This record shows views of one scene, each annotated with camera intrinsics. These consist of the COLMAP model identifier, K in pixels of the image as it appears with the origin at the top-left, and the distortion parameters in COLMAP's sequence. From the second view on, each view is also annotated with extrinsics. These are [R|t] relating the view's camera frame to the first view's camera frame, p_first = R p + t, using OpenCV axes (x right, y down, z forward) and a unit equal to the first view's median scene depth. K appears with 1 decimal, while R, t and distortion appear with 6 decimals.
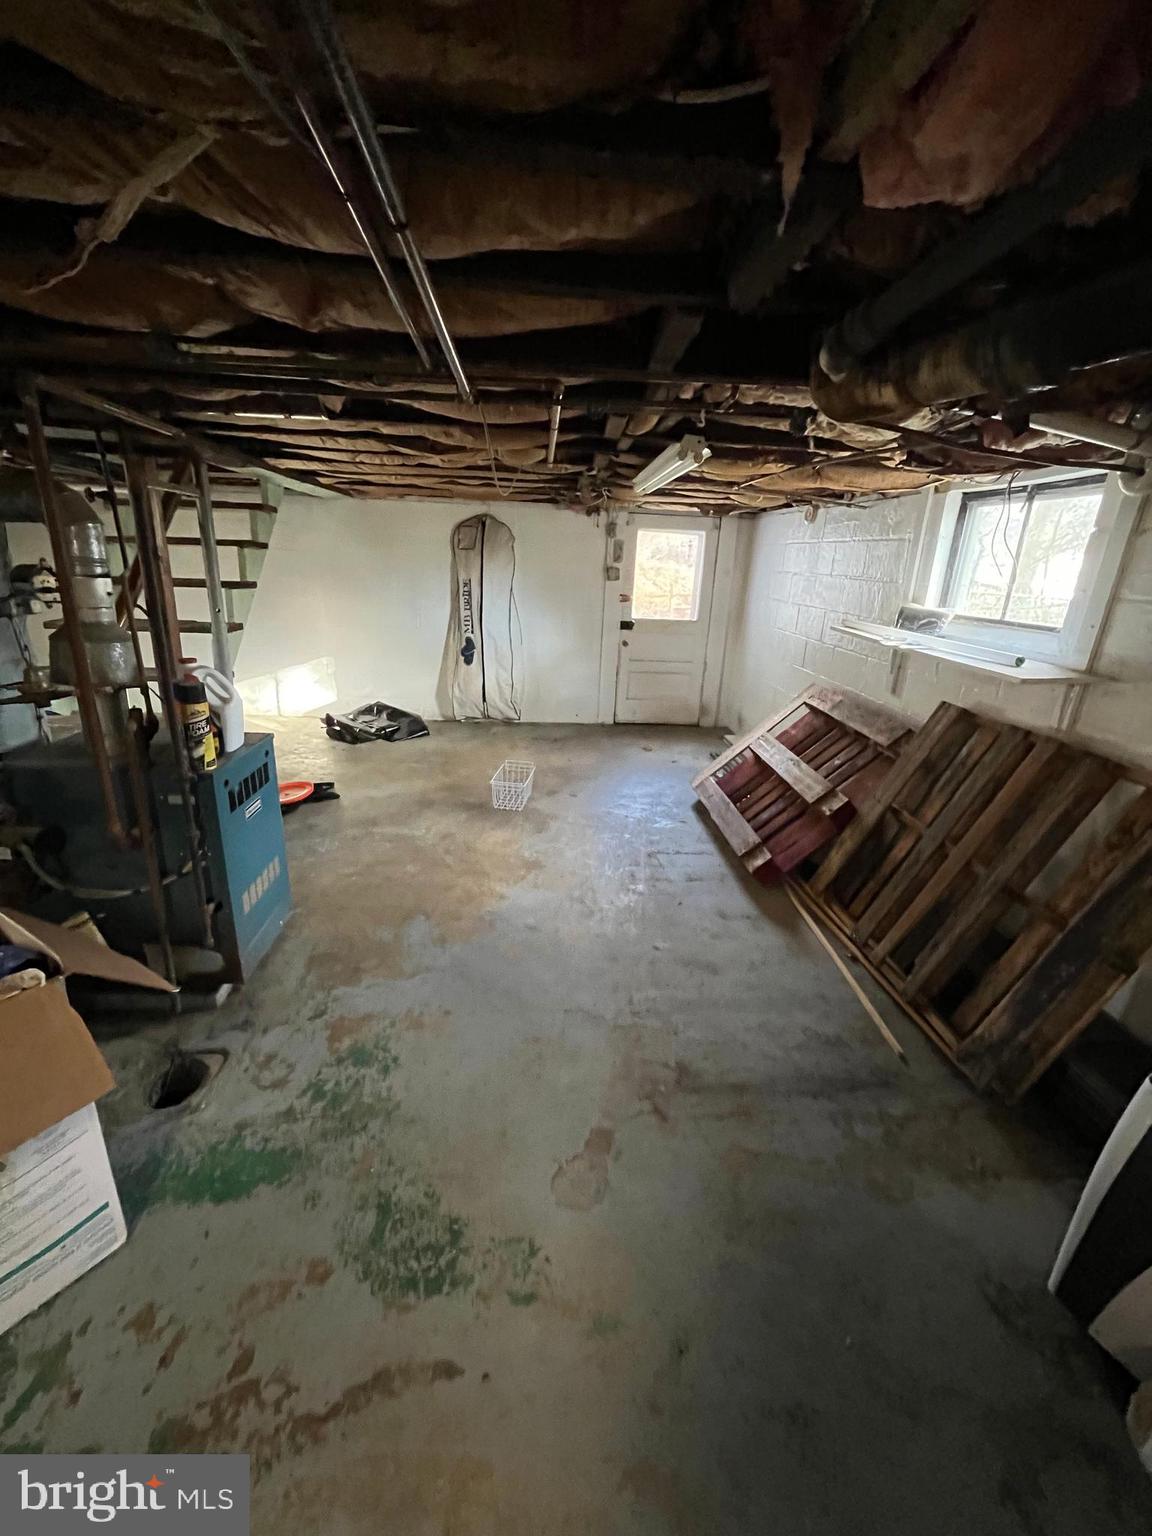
lens RADIAL K [[622.7, 0, 574.9], [0, 622.7, 763.3], [0, 0, 1]] dist [-0.000223, -0.000574]
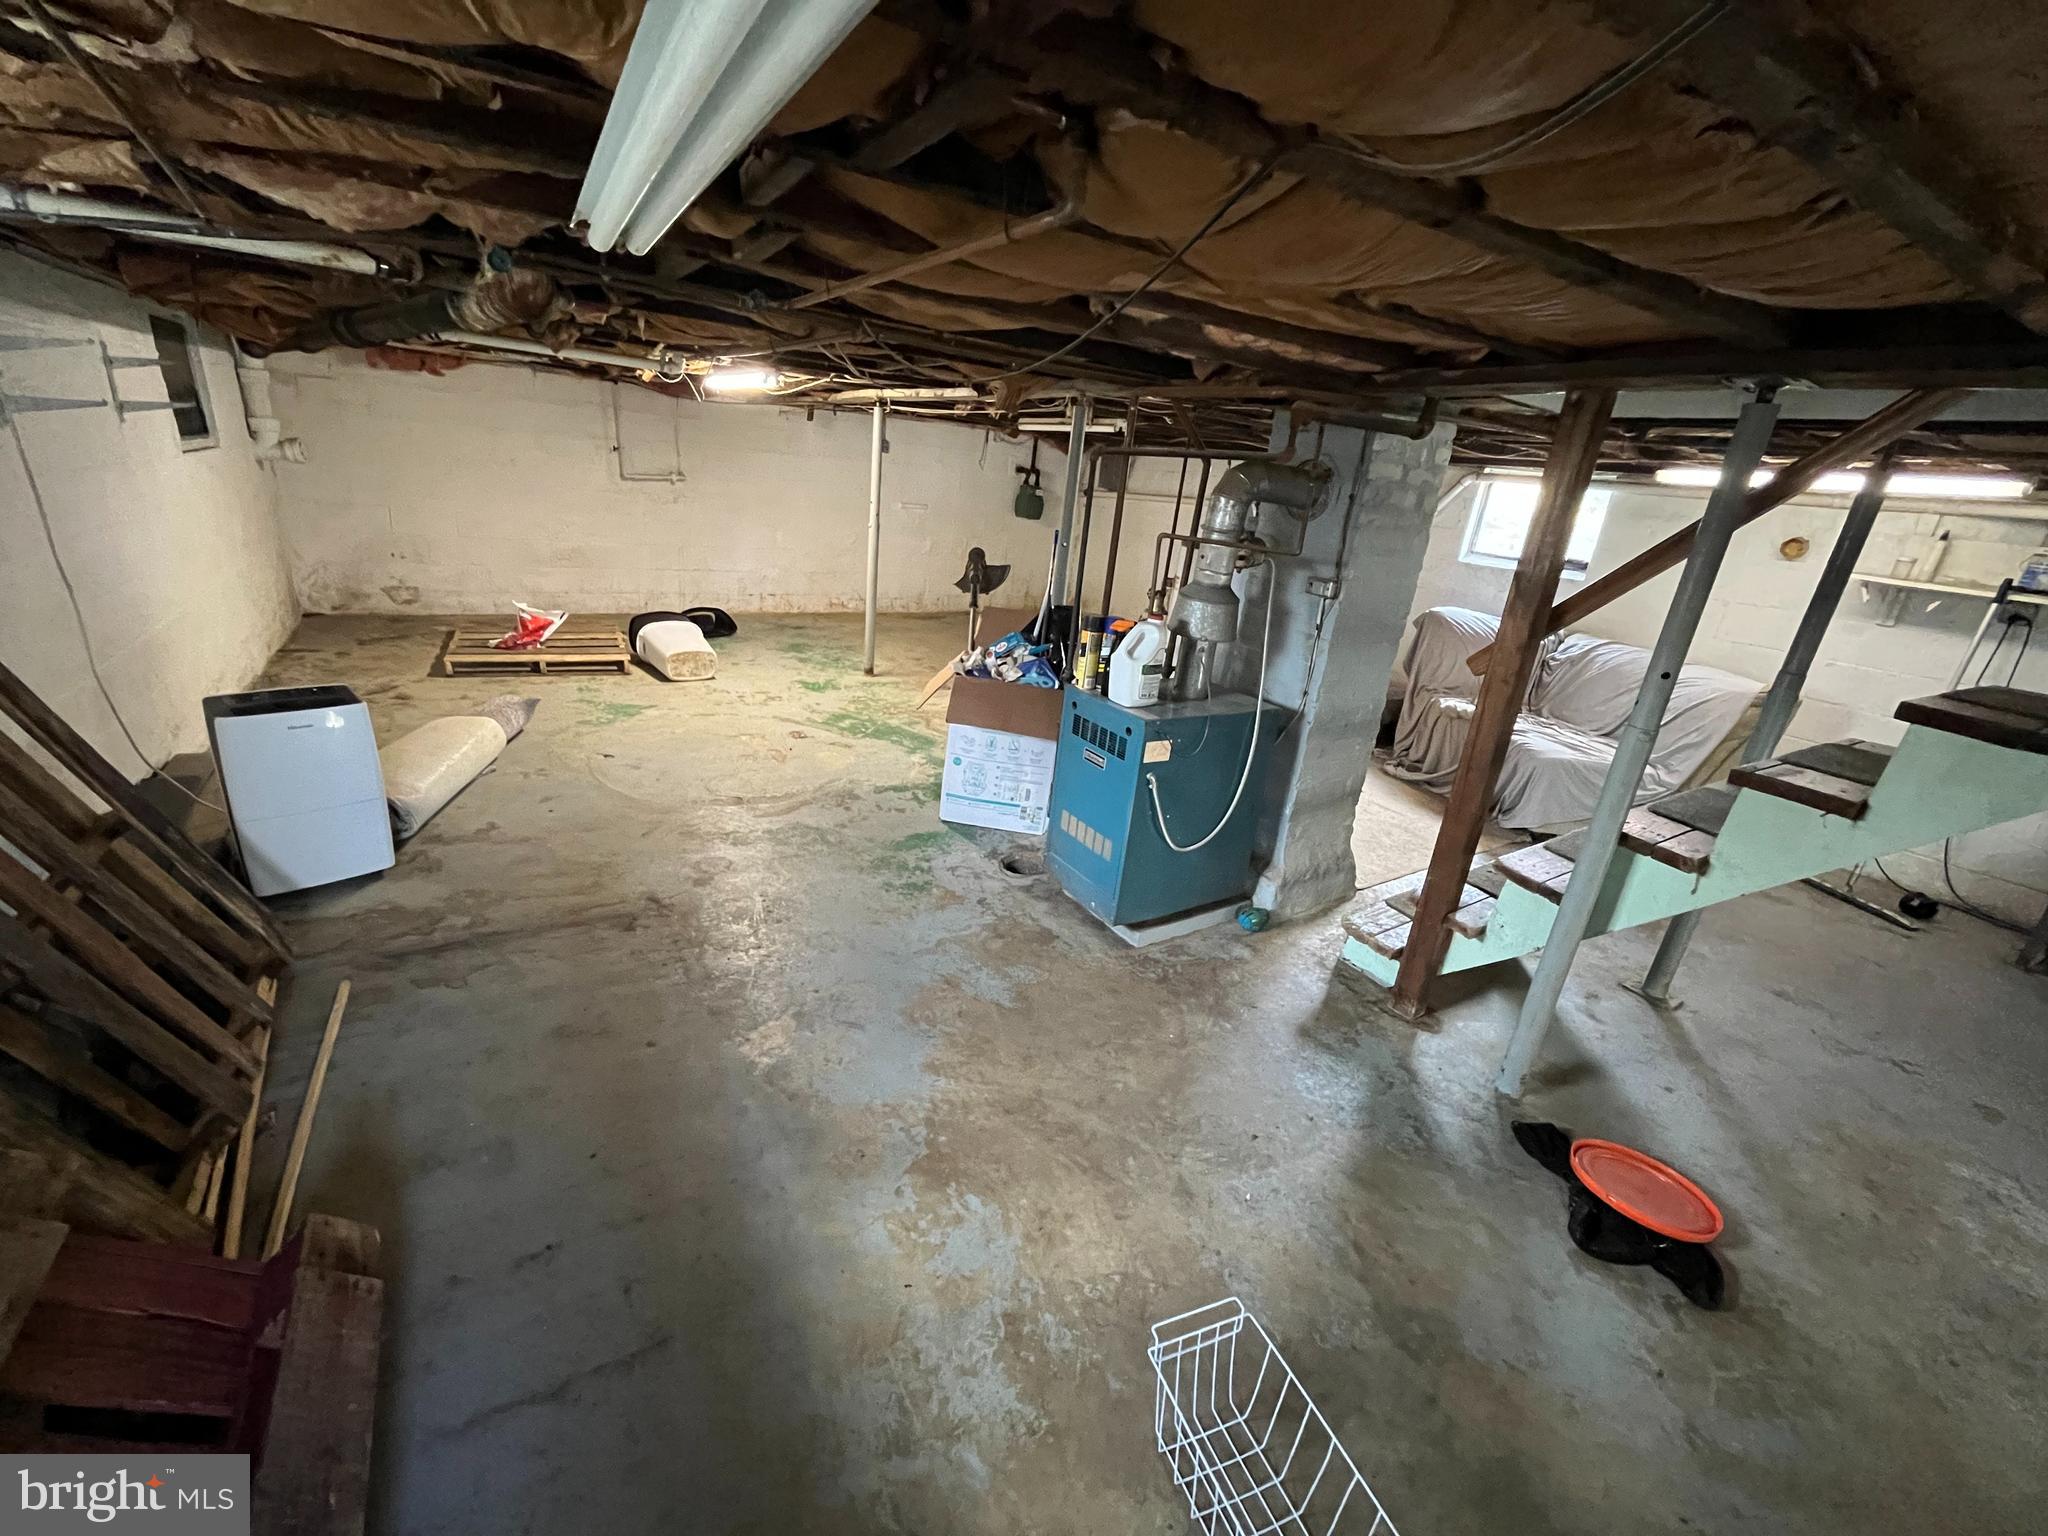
lens RADIAL K [[830.3, 0, 1018.6], [0, 830.3, 766.6], [0, 0, 1]] dist [-0.000223, -0.000574]
pose [[-0.872686, 0.025026, -0.487641, 0.277080], [-0.283424, 0.787264, 0.547619, -0.681022], [0.397606, 0.616109, -0.679941, 2.054257]]
